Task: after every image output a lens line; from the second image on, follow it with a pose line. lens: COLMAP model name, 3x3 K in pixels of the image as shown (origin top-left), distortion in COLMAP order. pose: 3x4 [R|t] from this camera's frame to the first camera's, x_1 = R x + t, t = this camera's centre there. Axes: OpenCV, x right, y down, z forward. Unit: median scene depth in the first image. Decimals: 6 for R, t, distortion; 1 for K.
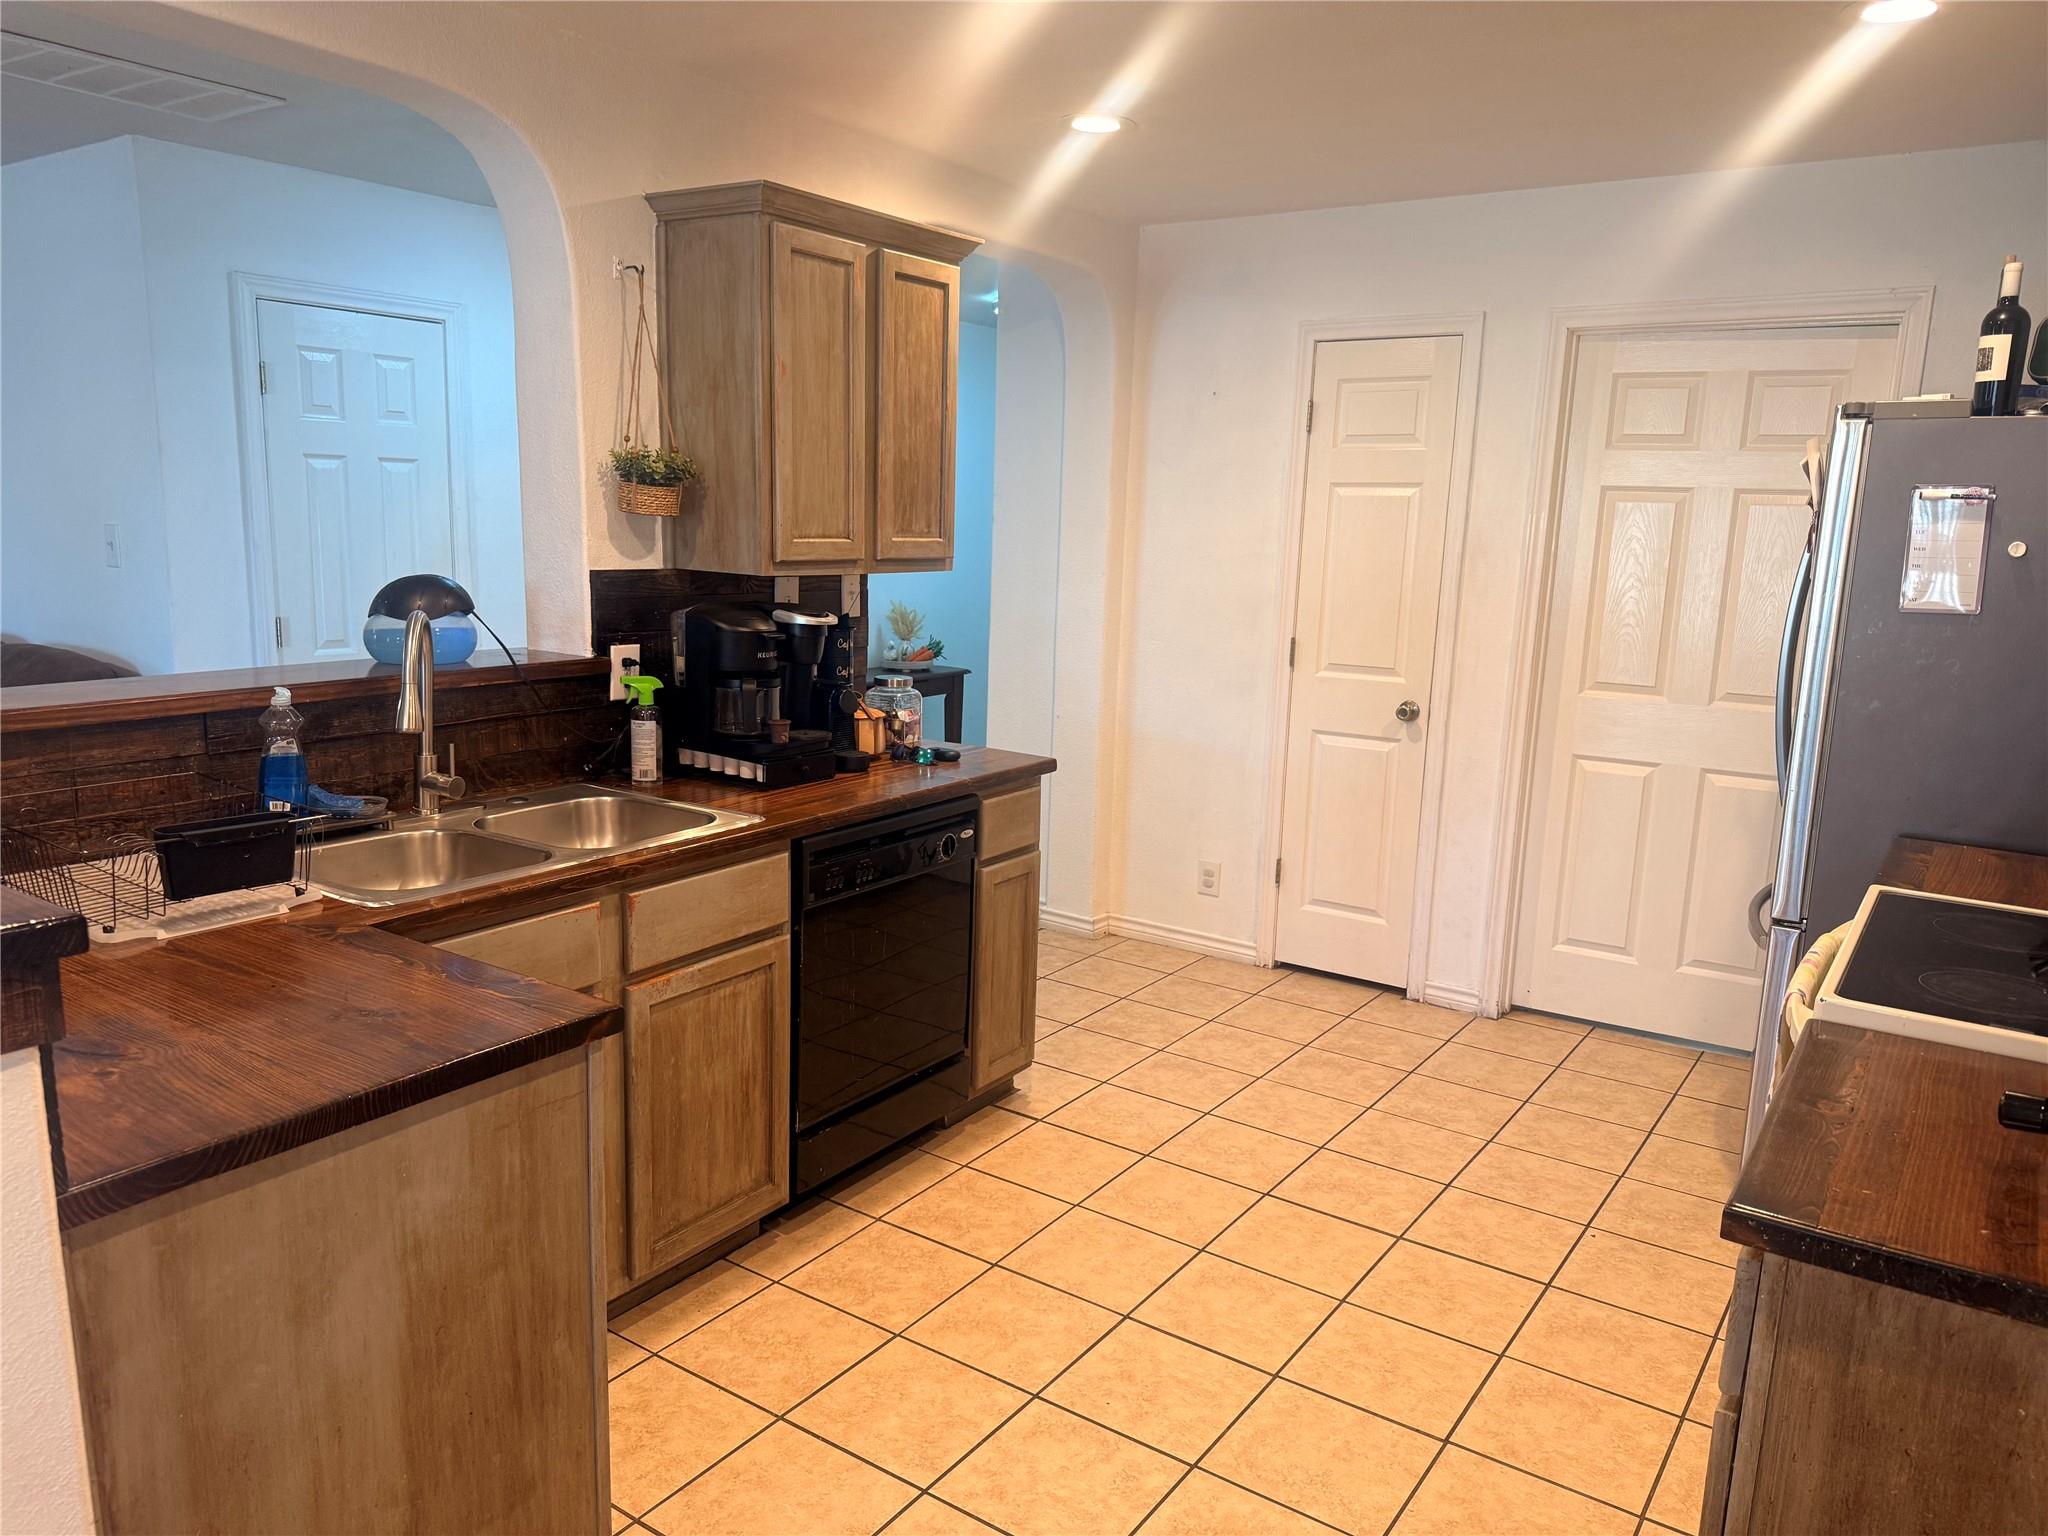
lens RADIAL K [[1419.2, 0, 1006.5], [0, 1419.2, 776.3], [0, 0, 1]] dist [0.087227, -0.082885]
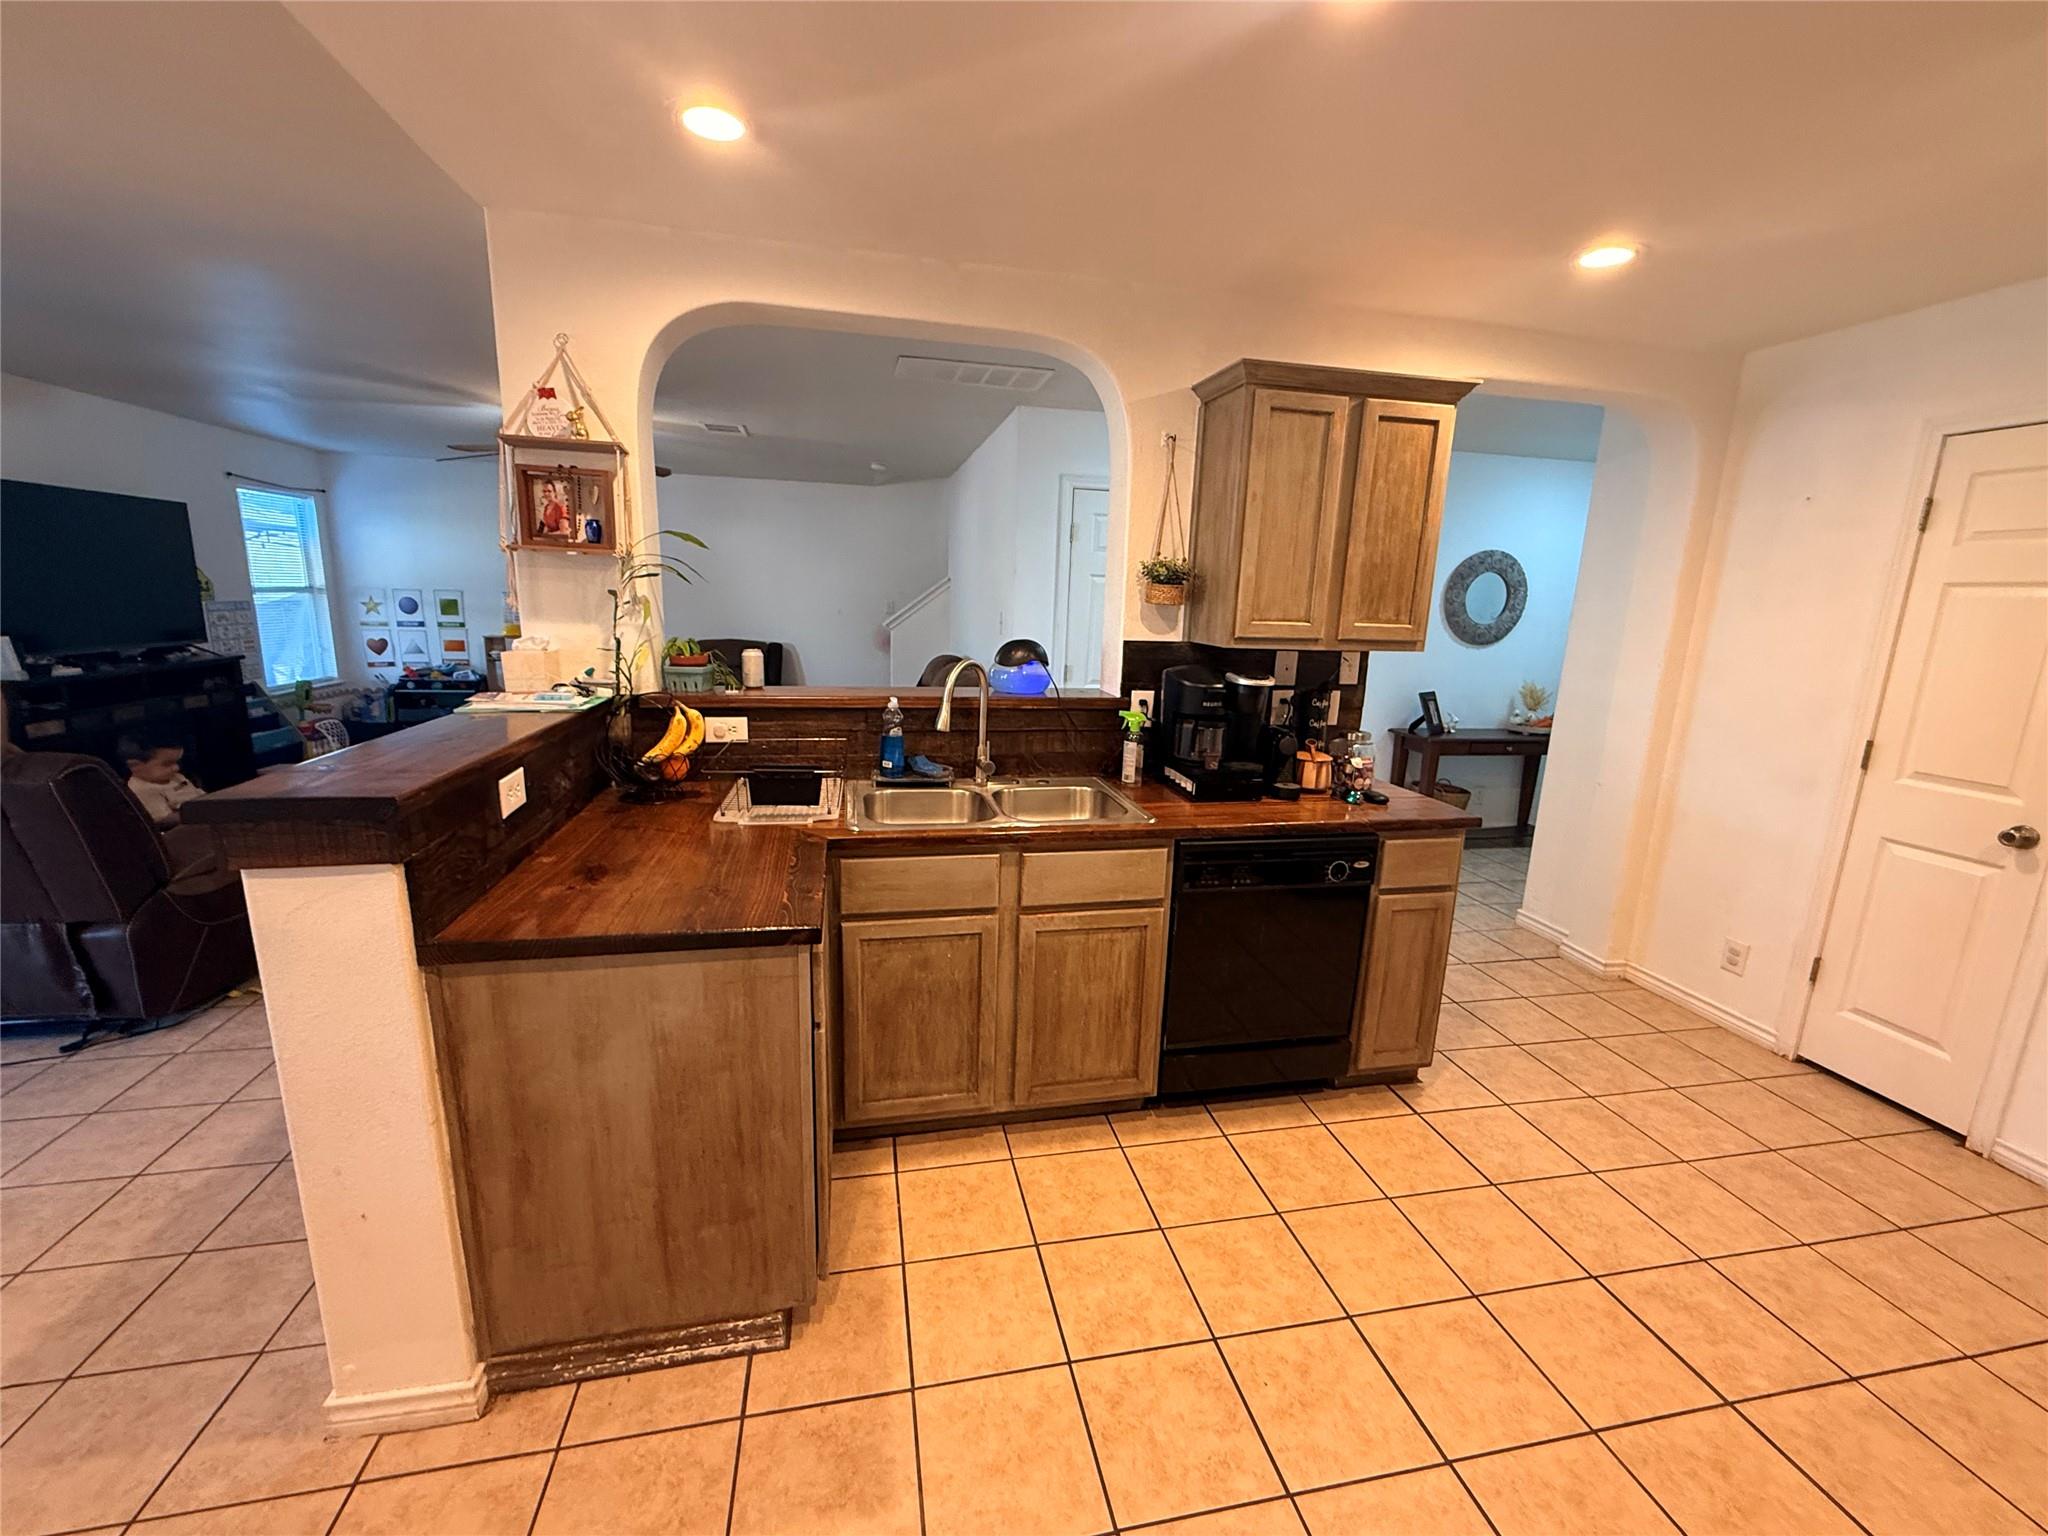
lens RADIAL K [[826.4, 0, 1039.4], [0, 826.4, 764.3], [0, 0, 1]] dist [0.001985, 0.000269]
pose [[0.733648, 0.135456, -0.665893, 0.249131], [-0.140027, 0.989036, 0.046915, -0.042612], [0.664946, 0.058824, 0.744571, 0.298298]]
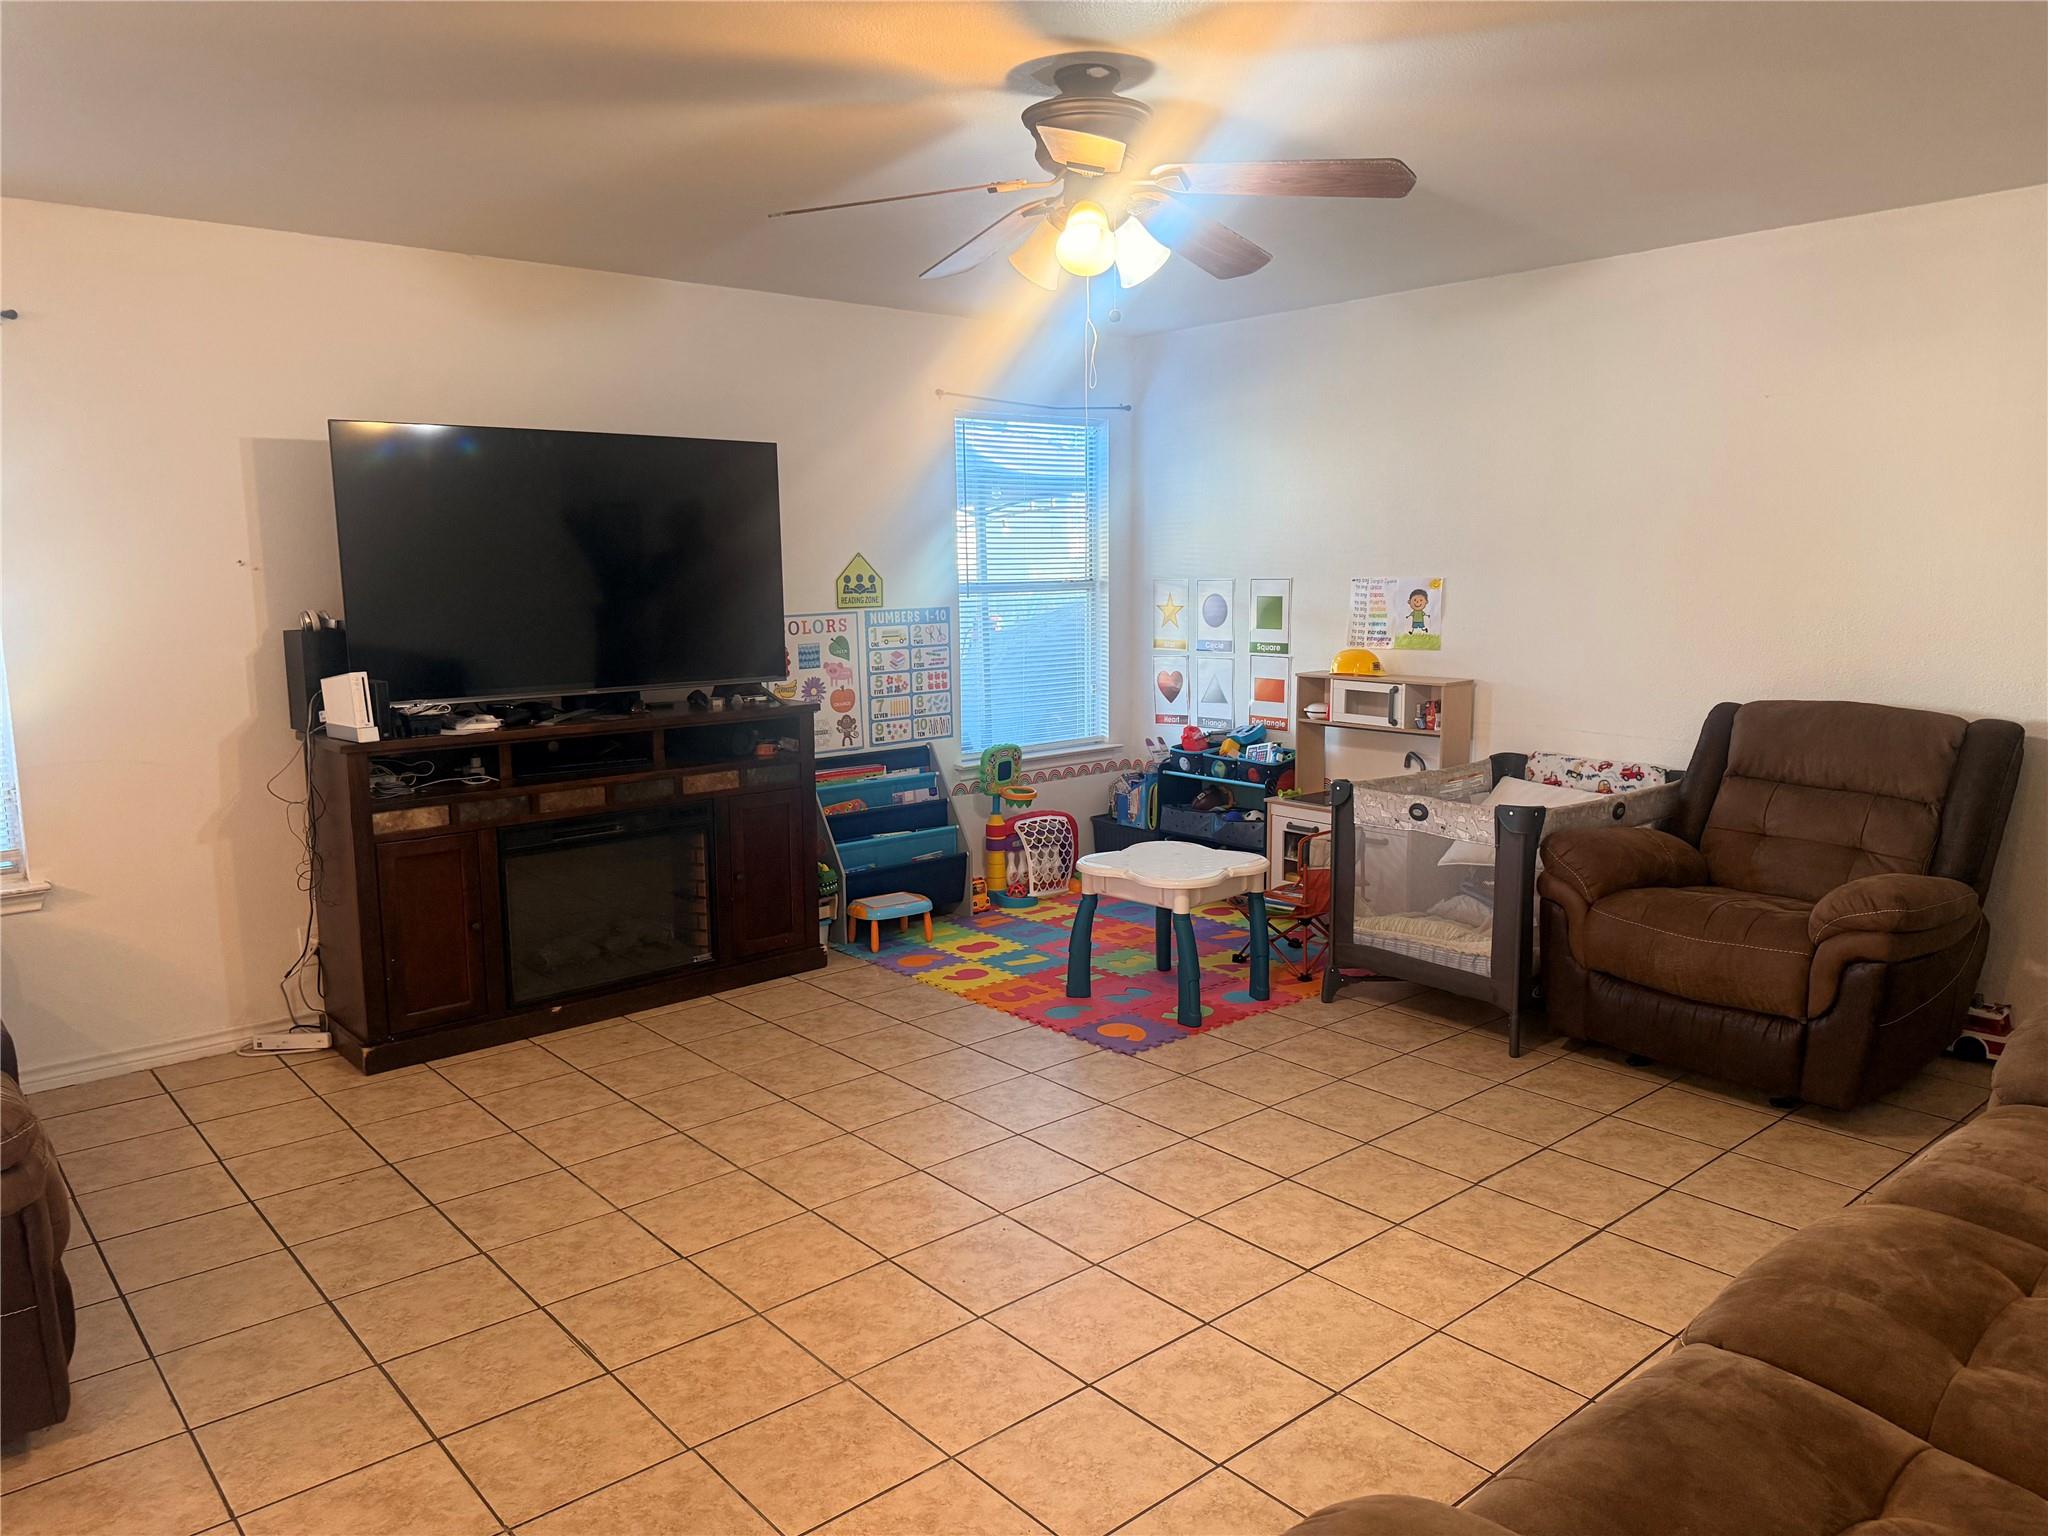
lens RADIAL K [[1419.2, 0, 1041.6], [0, 1419.2, 788.2], [0, 0, 1]] dist [0.087227, -0.082885]
pose [[-0.242168, 0.132235, -0.961181, -0.569602], [-0.178648, 0.967653, 0.178135, -0.201800], [0.953645, 0.214851, -0.210711, 1.081259]]
